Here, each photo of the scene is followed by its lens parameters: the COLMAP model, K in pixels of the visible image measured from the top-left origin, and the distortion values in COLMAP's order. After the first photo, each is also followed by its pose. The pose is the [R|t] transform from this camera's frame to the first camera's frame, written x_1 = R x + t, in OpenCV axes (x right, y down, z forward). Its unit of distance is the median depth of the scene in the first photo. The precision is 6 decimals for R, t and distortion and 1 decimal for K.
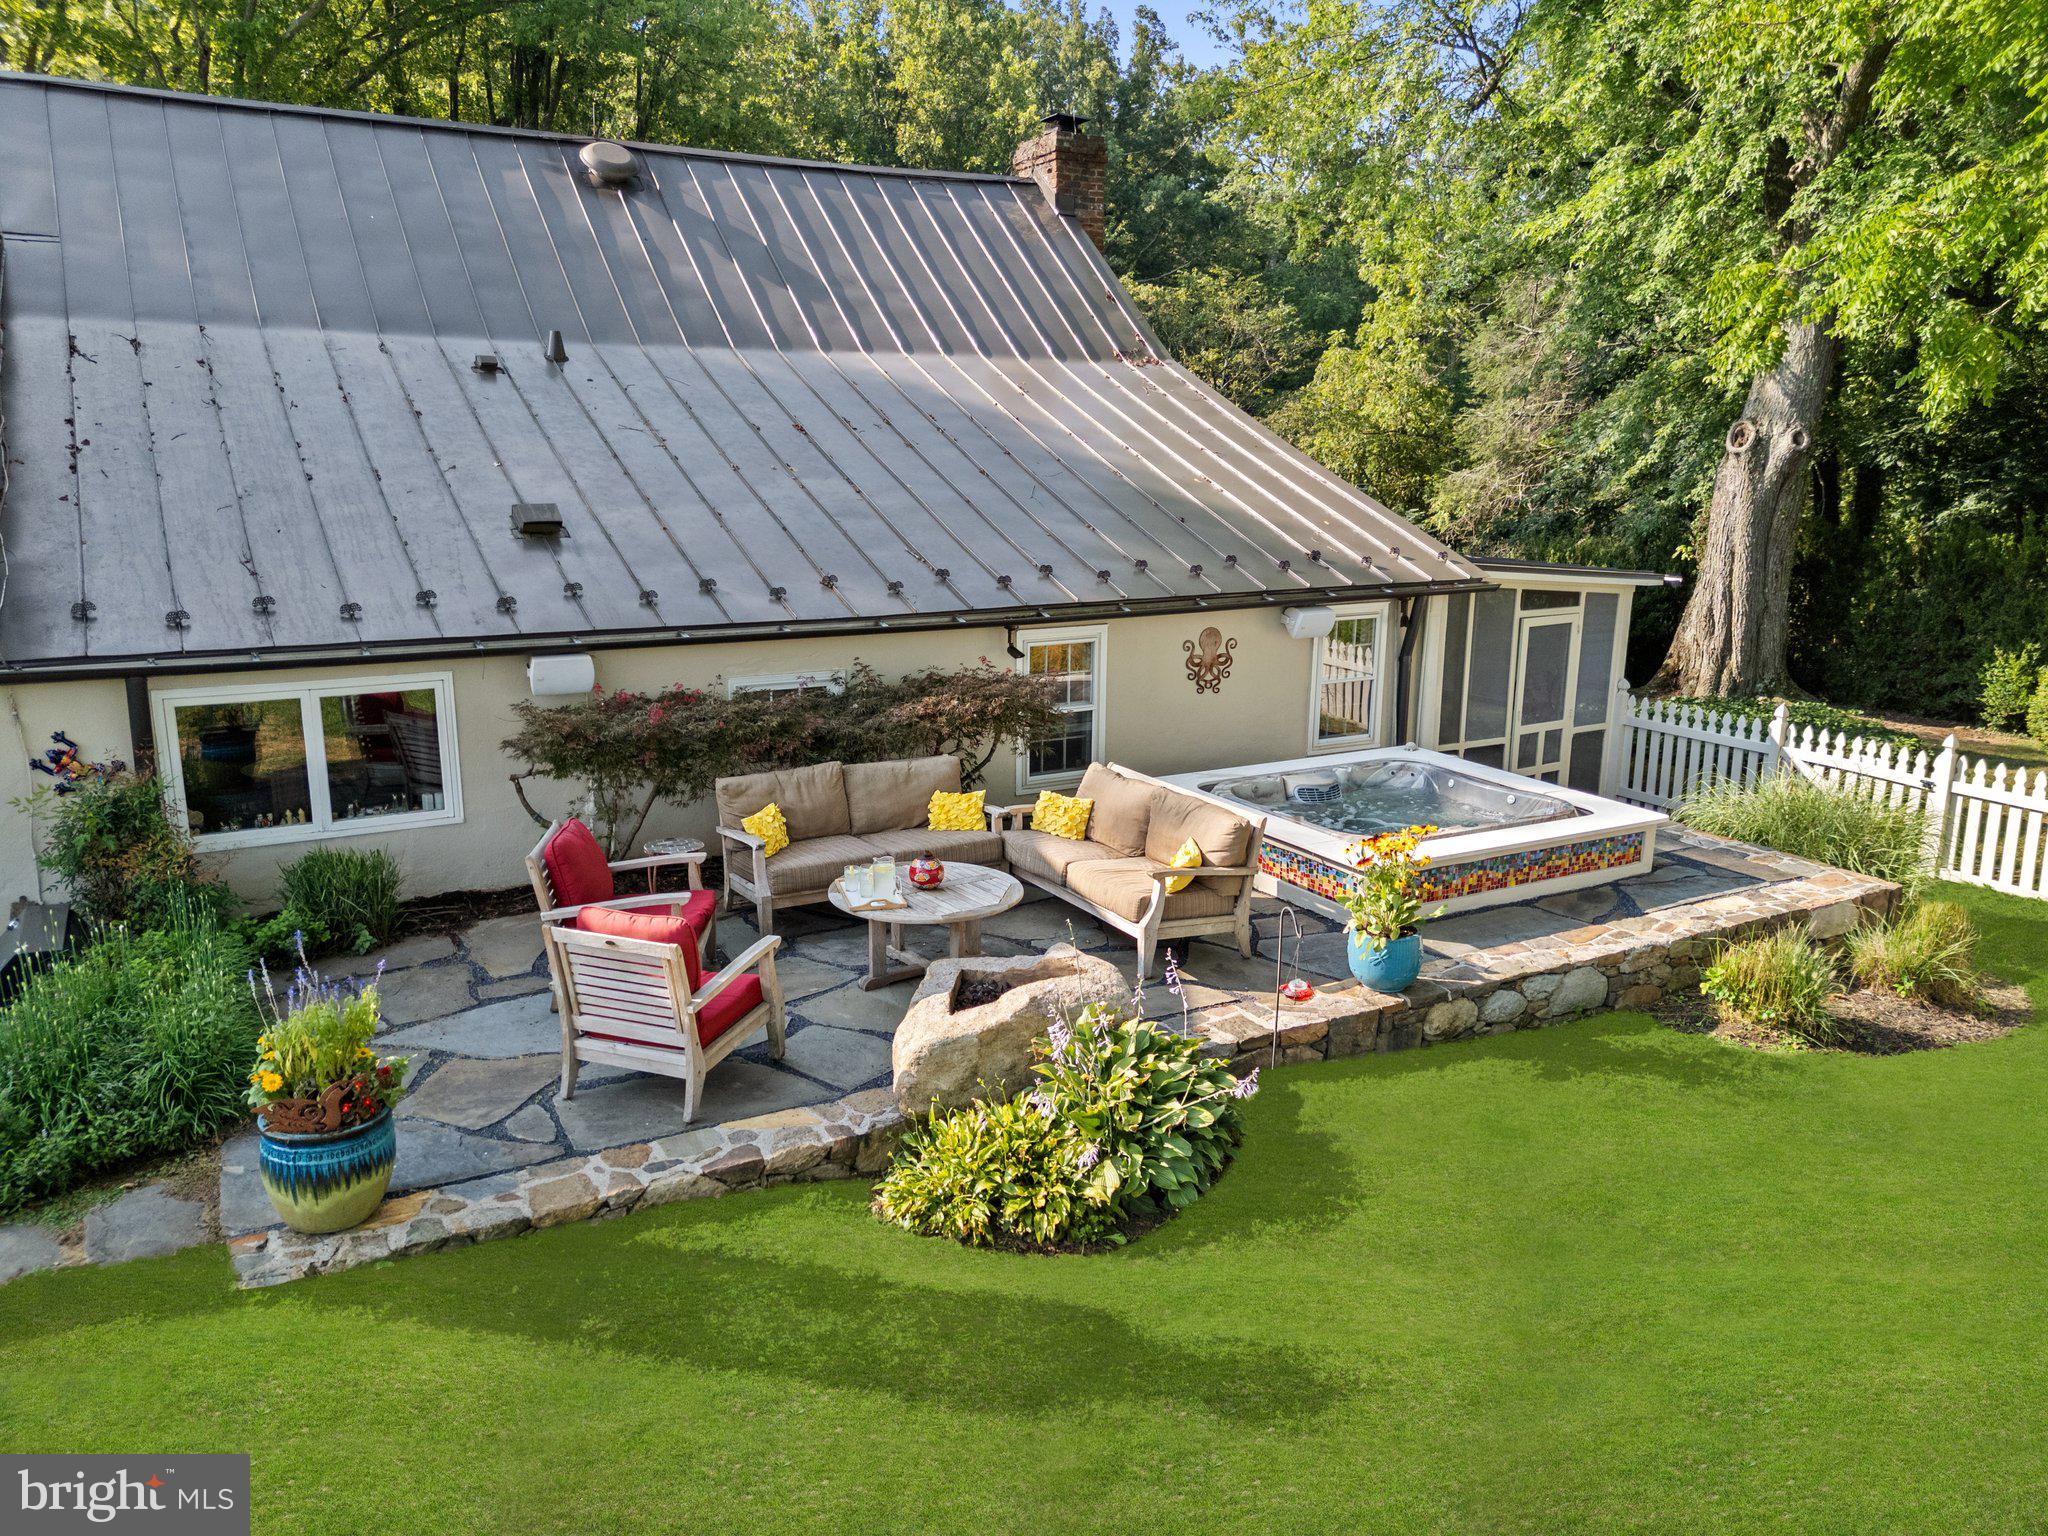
lens RADIAL K [[1497.7, 0, 1024.0], [0, 1497.7, 768.0], [0, 0, 1]] dist [0.091030, -0.187026]
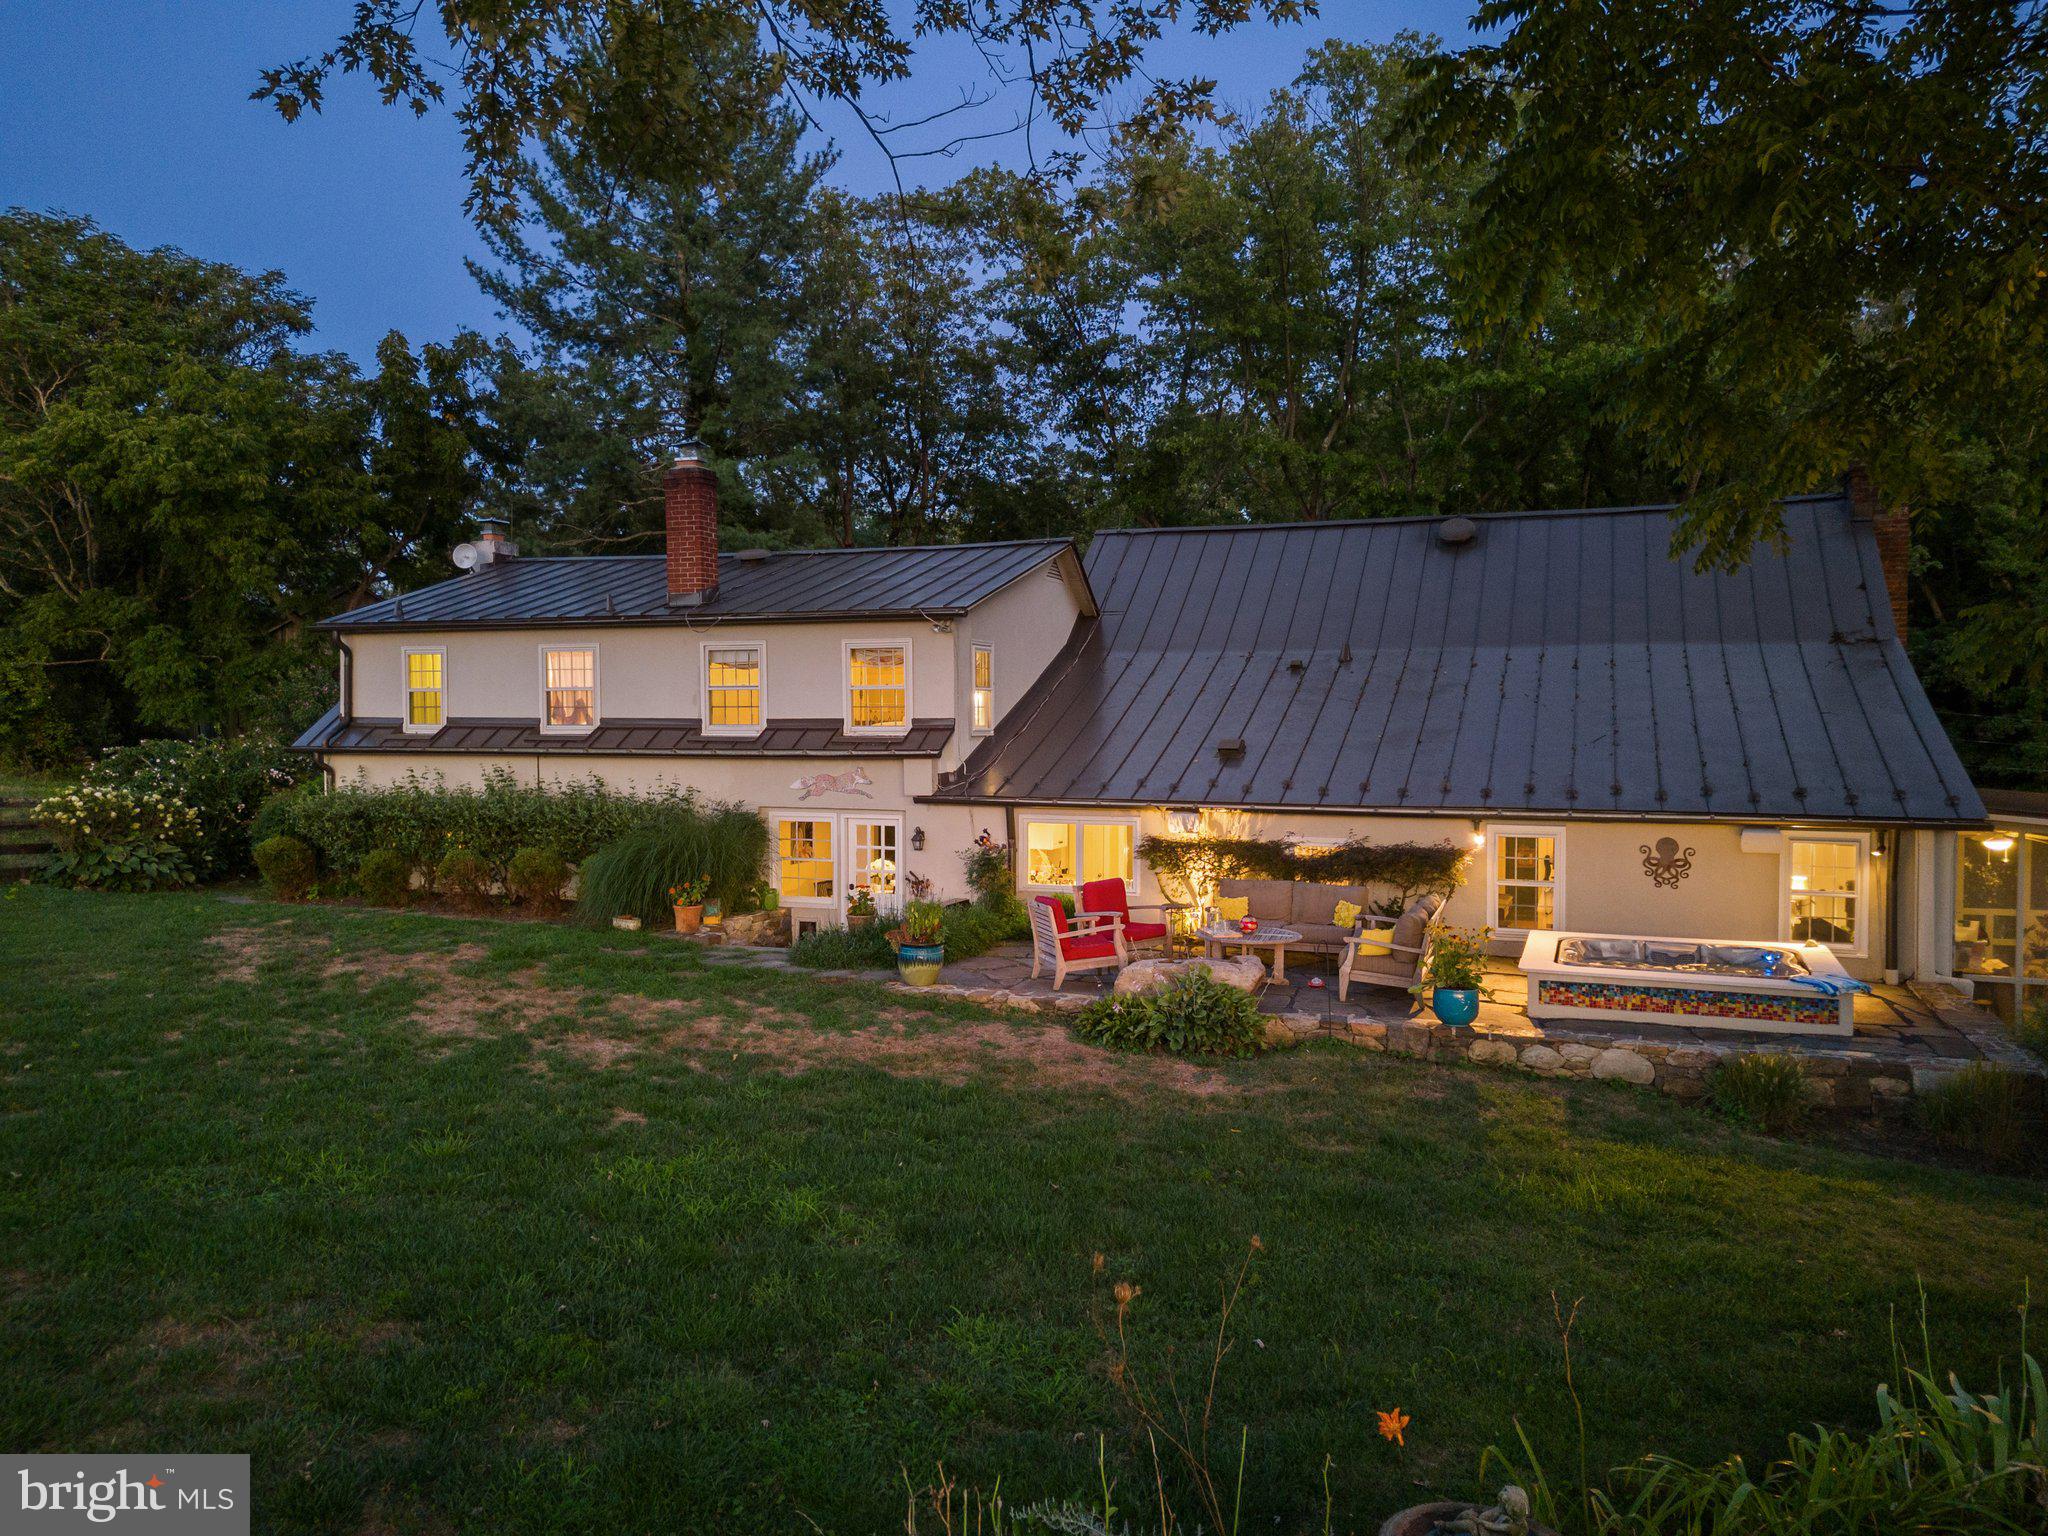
lens RADIAL K [[1497.7, 0, 1024.0], [0, 1497.7, 768.0], [0, 0, 1]] dist [0.091030, -0.187026]
pose [[0.626615, 0.016743, -0.779149, 0.808235], [-0.171372, 0.978258, -0.116801, 0.098767], [0.760253, 0.206714, 0.615861, -0.257837]]
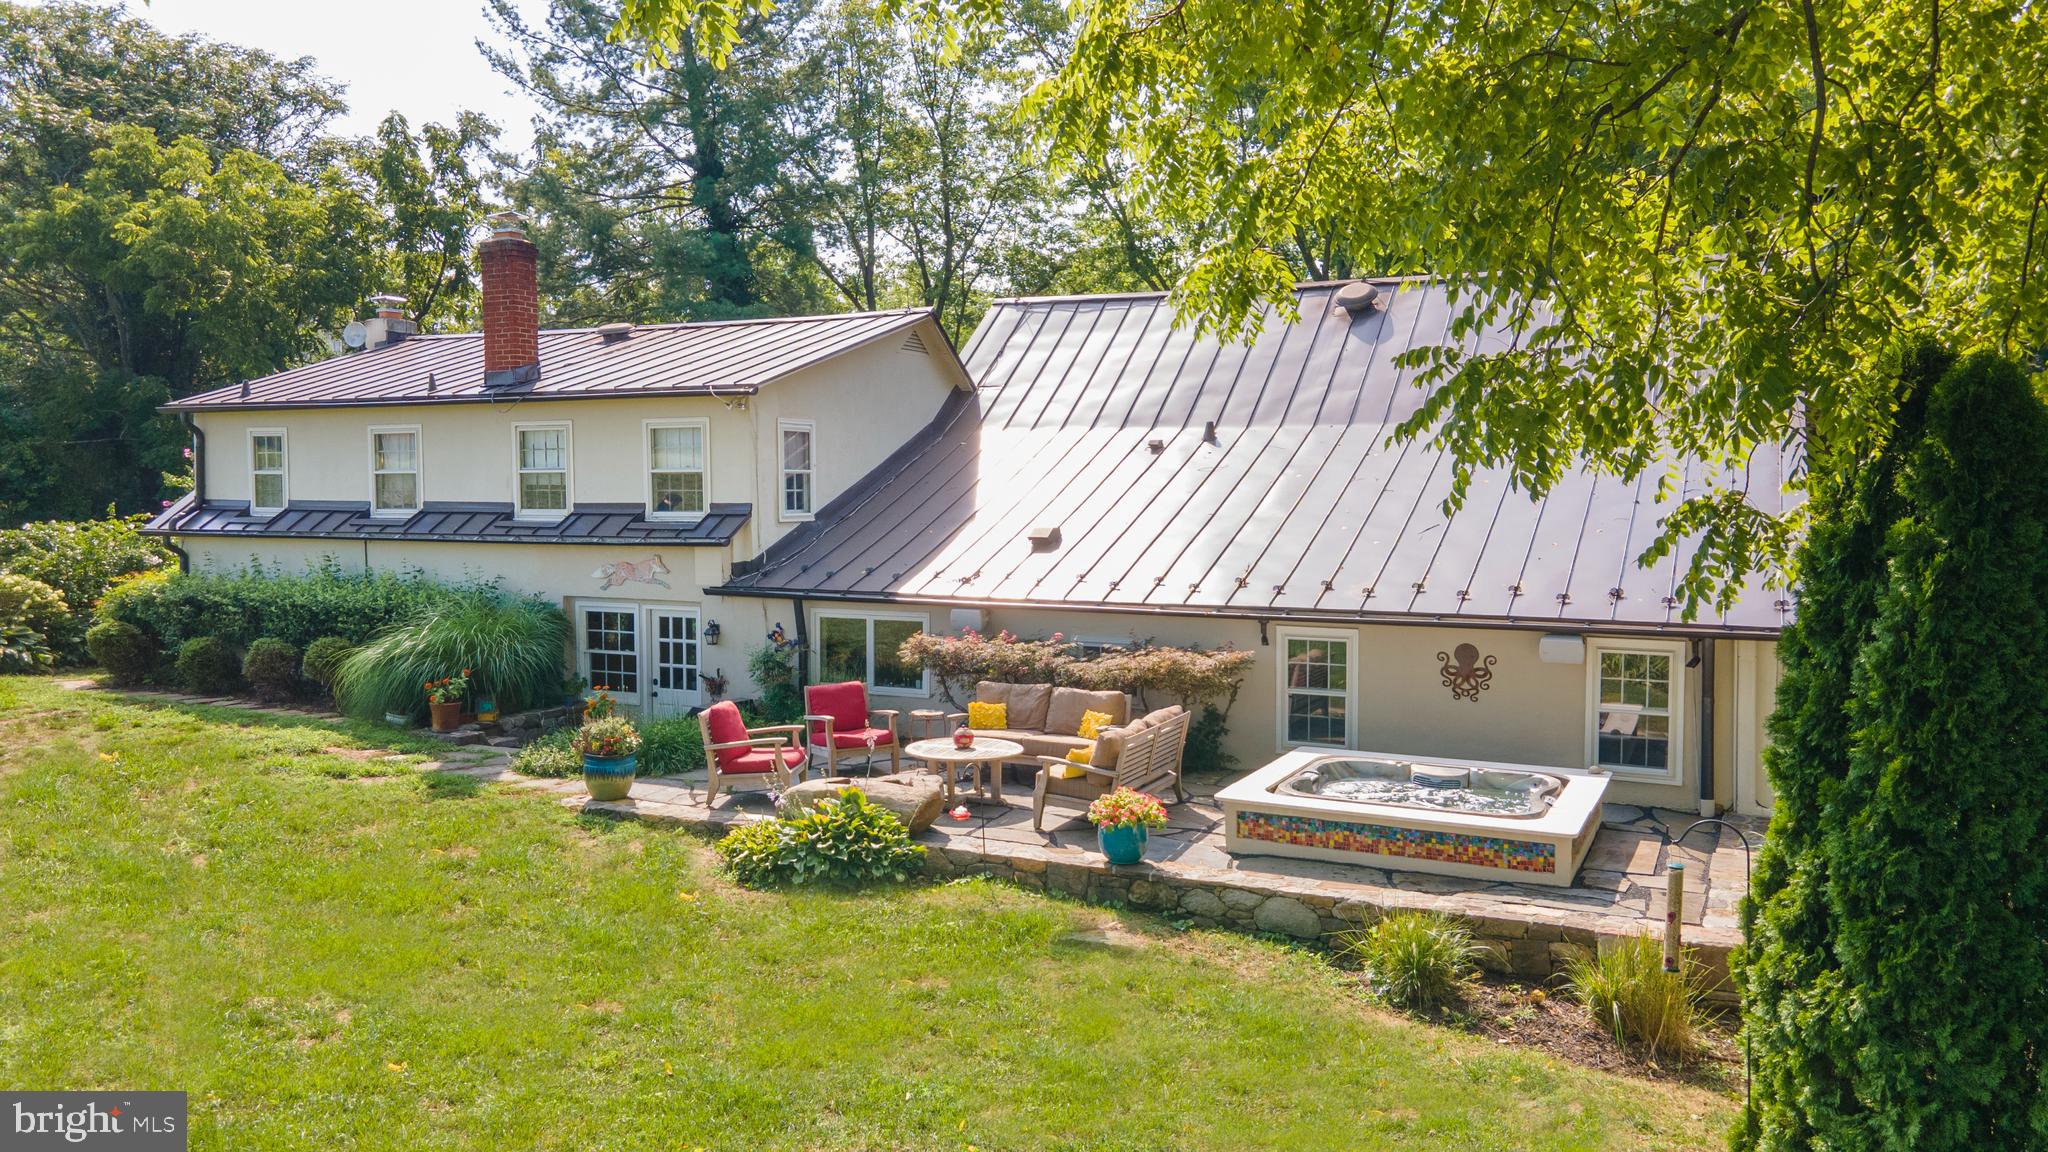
lens RADIAL K [[1499.0, 0, 1024.0], [0, 1499.0, 576.0], [0, 0, 1]] dist [-0.022984, -0.000970]
pose [[0.552240, 0.040384, -0.832707, 0.903775], [-0.185360, 0.979773, -0.075411, 0.006135], [0.812818, 0.195995, 0.548555, 0.076426]]
